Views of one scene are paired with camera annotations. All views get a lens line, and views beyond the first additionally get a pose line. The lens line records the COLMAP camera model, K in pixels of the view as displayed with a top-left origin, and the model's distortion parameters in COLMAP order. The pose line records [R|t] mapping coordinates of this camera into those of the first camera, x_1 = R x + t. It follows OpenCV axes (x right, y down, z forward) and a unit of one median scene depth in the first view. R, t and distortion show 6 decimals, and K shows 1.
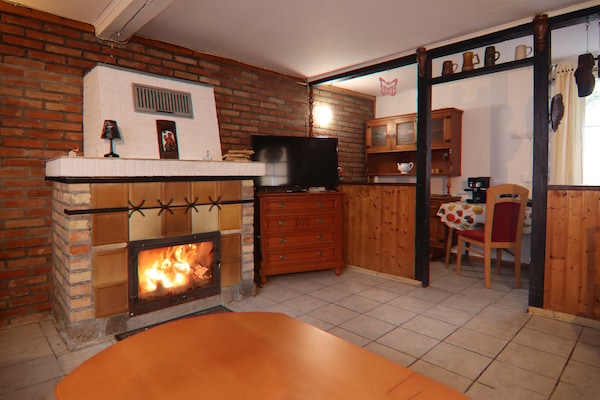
lens RADIAL K [[333.7, 0, 311.0], [0, 333.7, 172.2], [0, 0, 1]] dist [-0.007939, -0.001680]
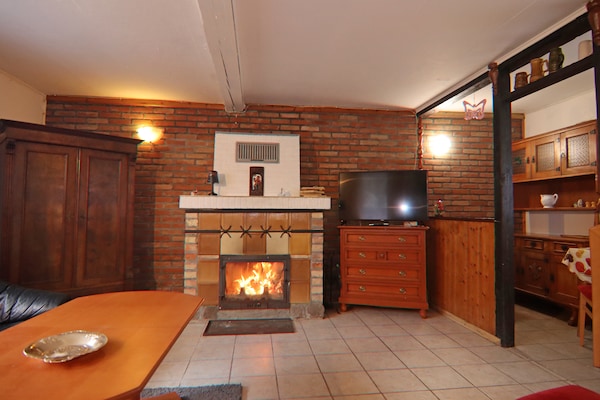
lens RADIAL K [[324.4, 0, 260.5], [0, 324.4, 176.8], [0, 0, 1]] dist [-0.004590, -0.001684]
pose [[0.803209, -0.052405, -0.593388, 0.319557], [-0.002241, 0.995850, -0.090981, 0.002035], [0.595694, 0.074406, 0.799758, -0.019905]]
